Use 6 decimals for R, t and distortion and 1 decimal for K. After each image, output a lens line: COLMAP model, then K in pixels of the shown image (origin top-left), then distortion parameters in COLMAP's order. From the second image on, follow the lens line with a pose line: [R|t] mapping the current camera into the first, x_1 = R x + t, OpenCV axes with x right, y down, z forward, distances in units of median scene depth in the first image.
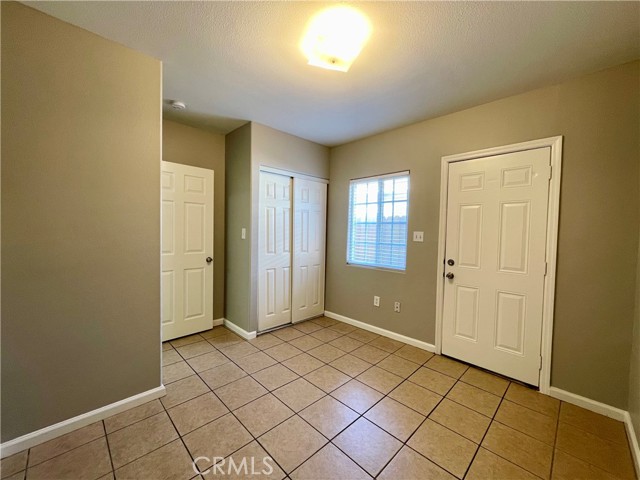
lens RADIAL K [[258.6, 0, 321.8], [0, 258.6, 240.4], [0, 0, 1]] dist [-0.002366, -0.000250]
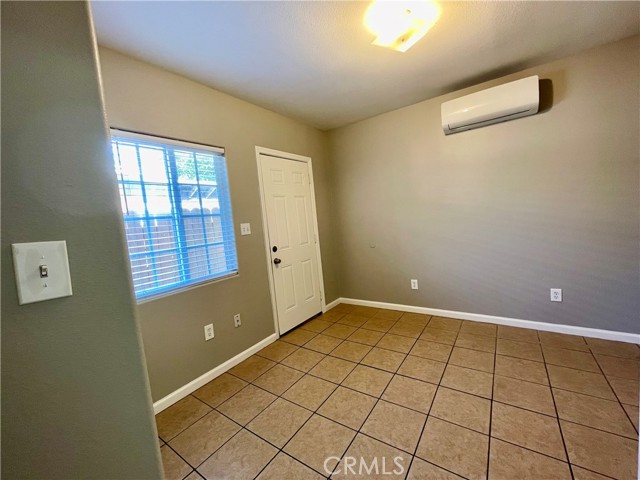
lens RADIAL K [[263.1, 0, 321.3], [0, 263.1, 240.3], [0, 0, 1]] dist [0.020597, 0.000078]
pose [[-0.177852, -0.095097, 0.979452, -0.556284], [0.120540, 0.985719, 0.117593, -0.051751], [-0.976647, 0.138977, -0.163849, 0.900849]]
